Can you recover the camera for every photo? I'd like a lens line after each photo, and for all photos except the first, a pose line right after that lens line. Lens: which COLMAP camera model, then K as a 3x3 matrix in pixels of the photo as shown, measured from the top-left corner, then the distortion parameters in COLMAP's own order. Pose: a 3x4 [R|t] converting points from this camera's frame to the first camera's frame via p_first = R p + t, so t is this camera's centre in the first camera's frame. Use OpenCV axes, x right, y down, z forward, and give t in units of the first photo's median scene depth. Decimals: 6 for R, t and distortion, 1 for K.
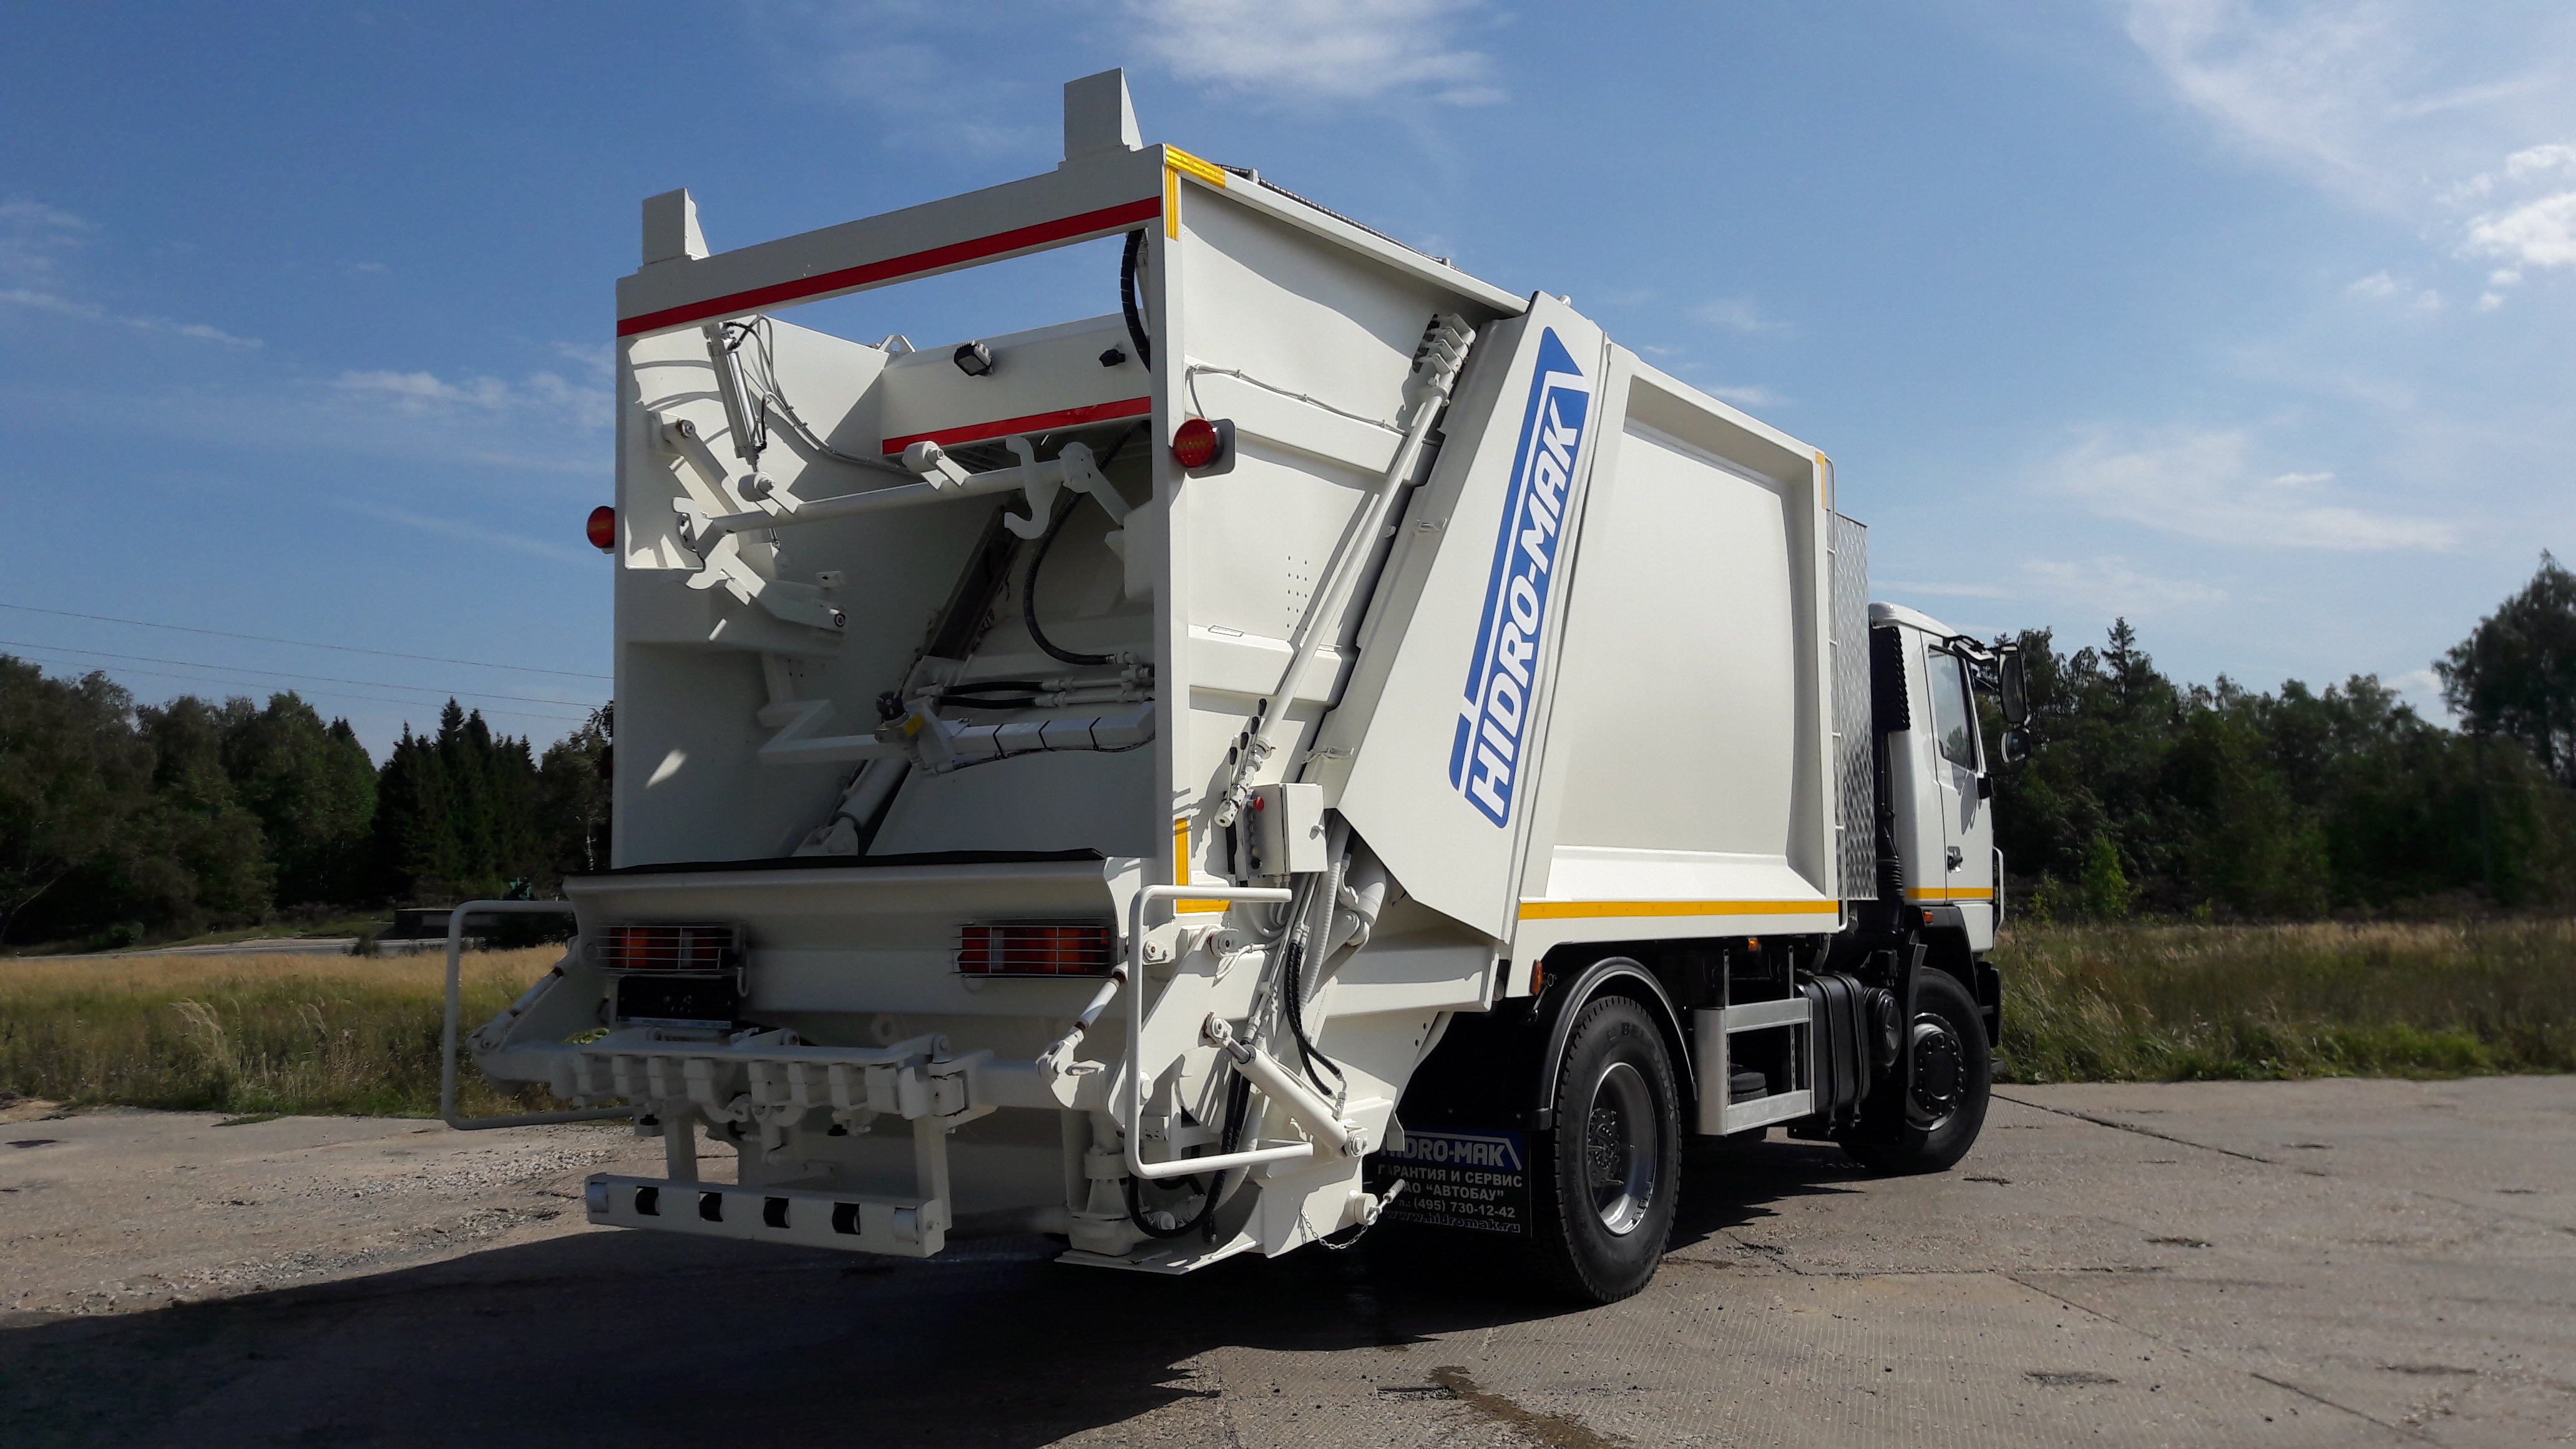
lens RADIAL K [[2113.4, 0, 1324.6], [0, 2113.4, 717.1], [0, 0, 1]] dist [0.209140, -0.628706]
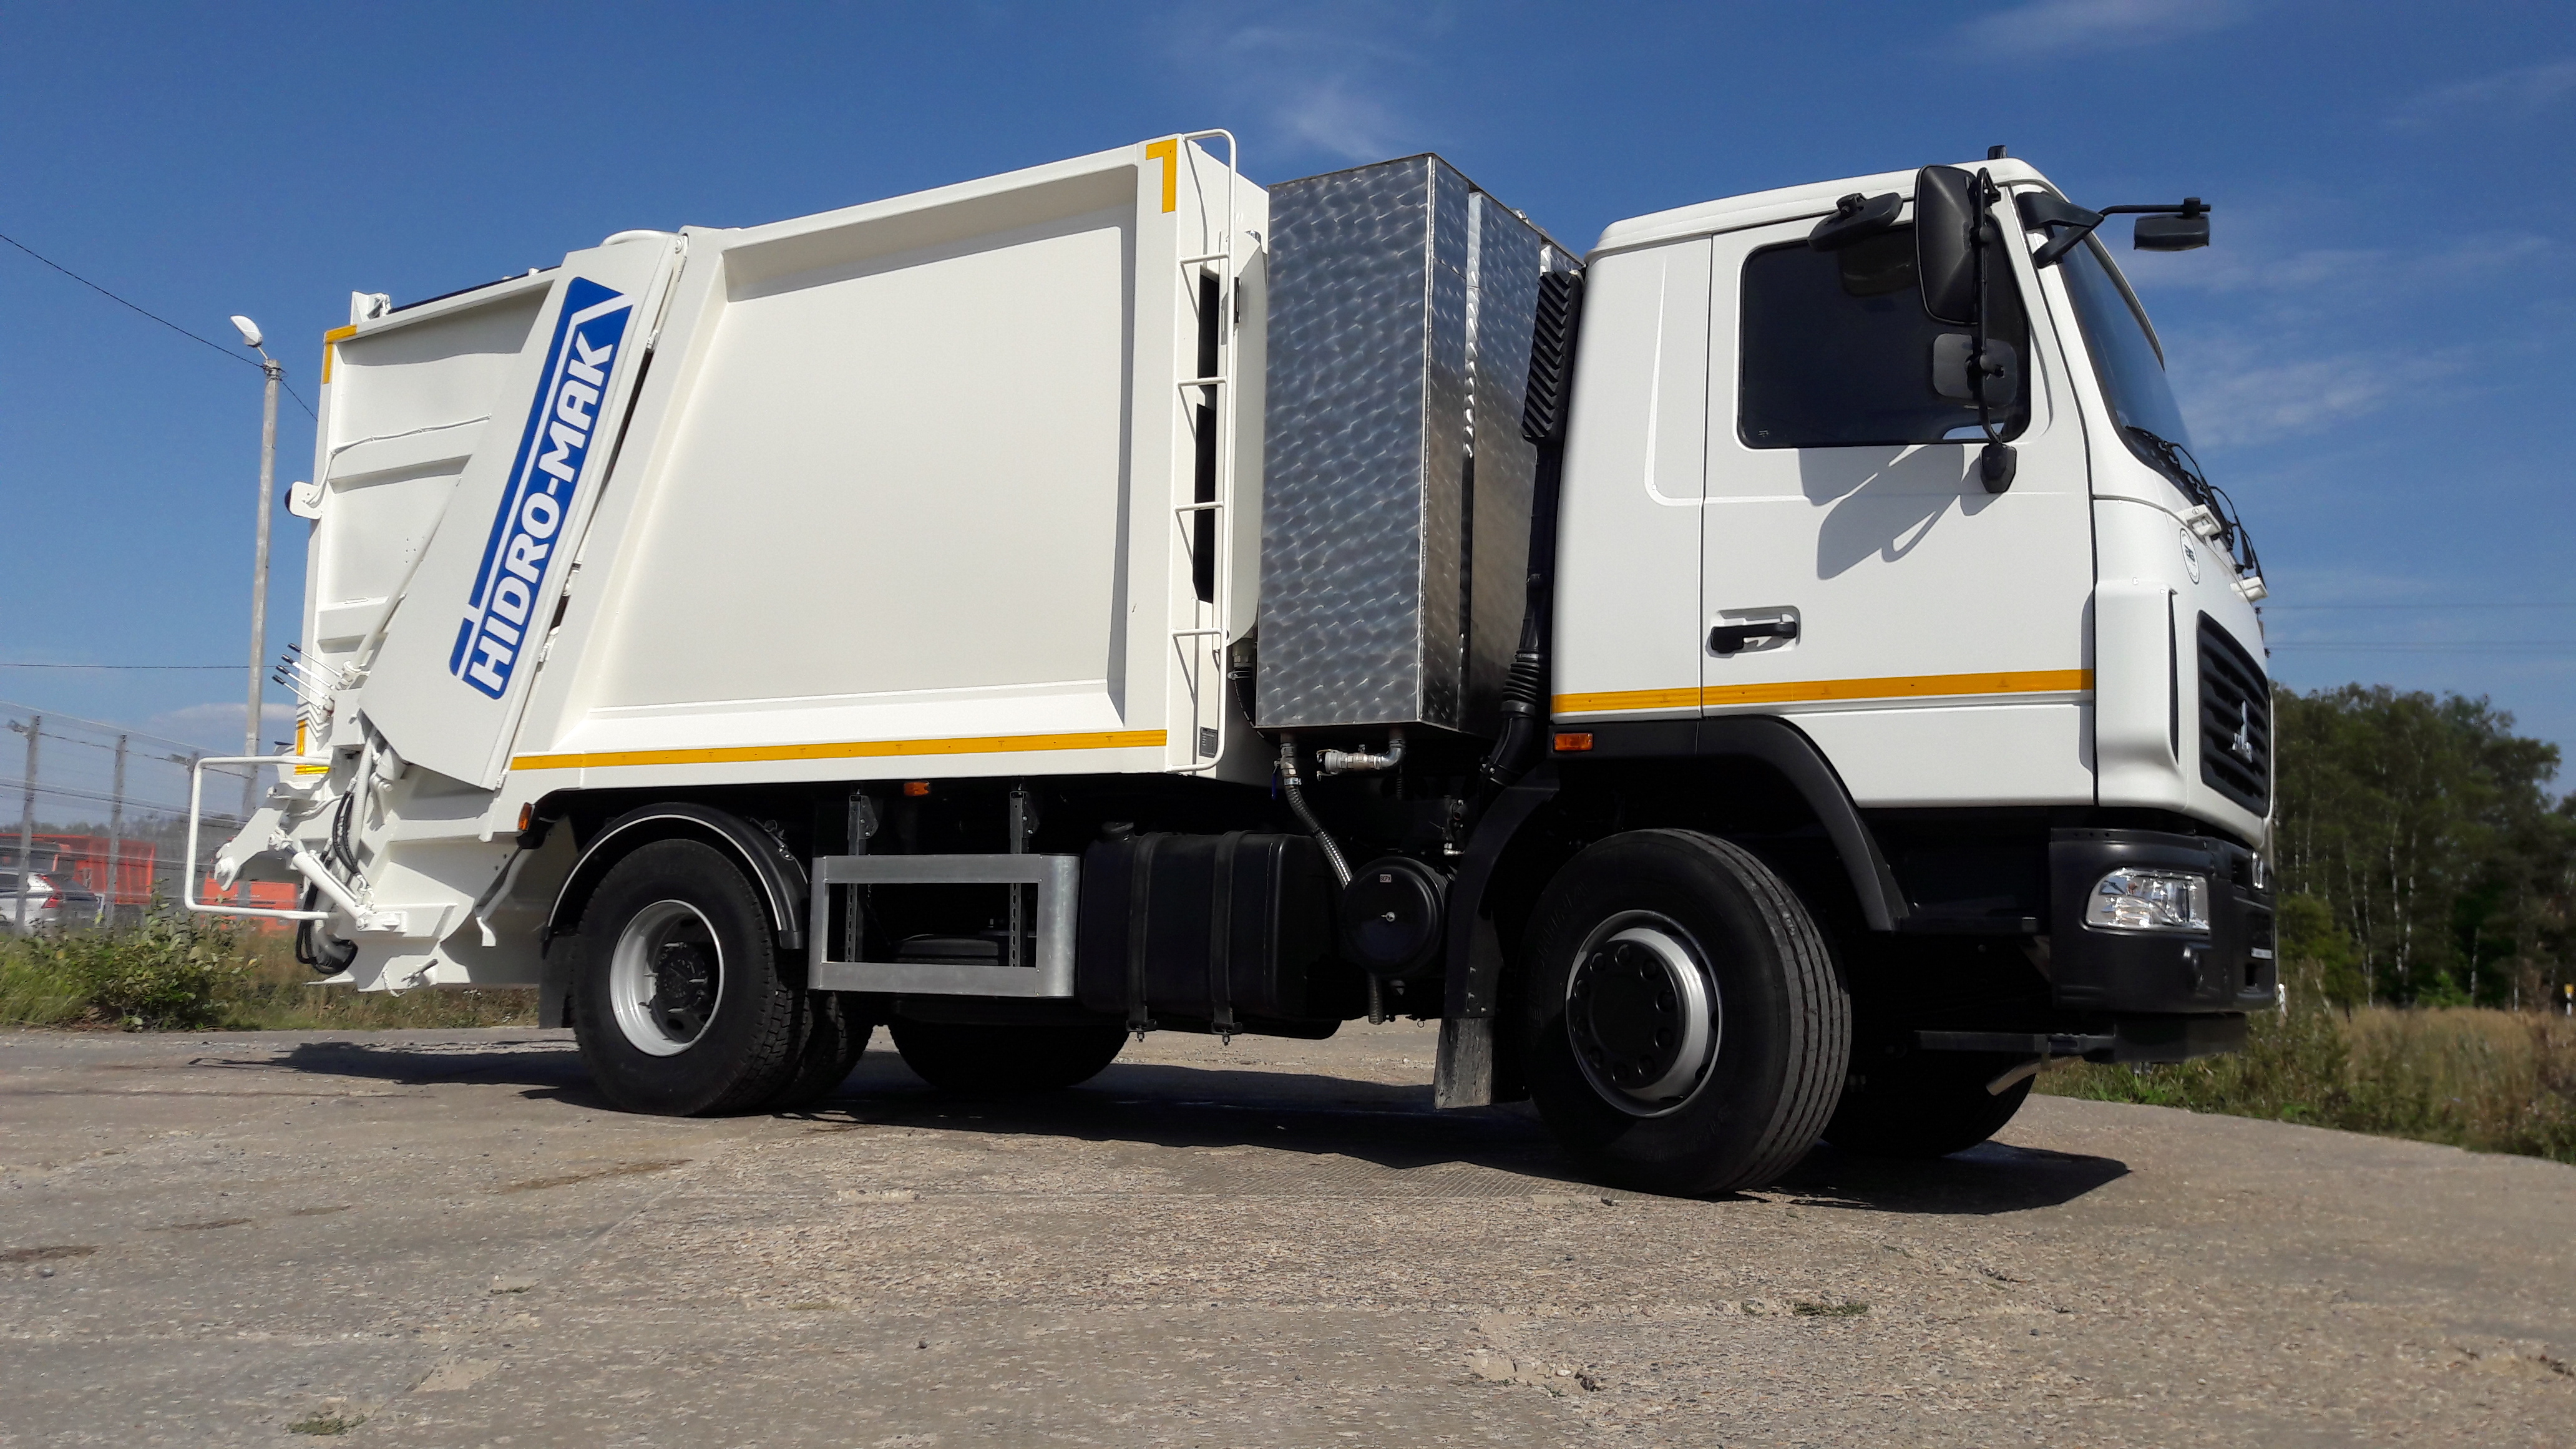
lens RADIAL K [[2113.4, 0, 1324.6], [0, 2113.4, 717.1], [0, 0, 1]] dist [0.209140, -0.628706]
pose [[0.037379, -0.101766, -0.994106, 1.359617], [0.067600, 0.992780, -0.099089, 0.220635], [0.997012, -0.063497, 0.043988, 1.415690]]
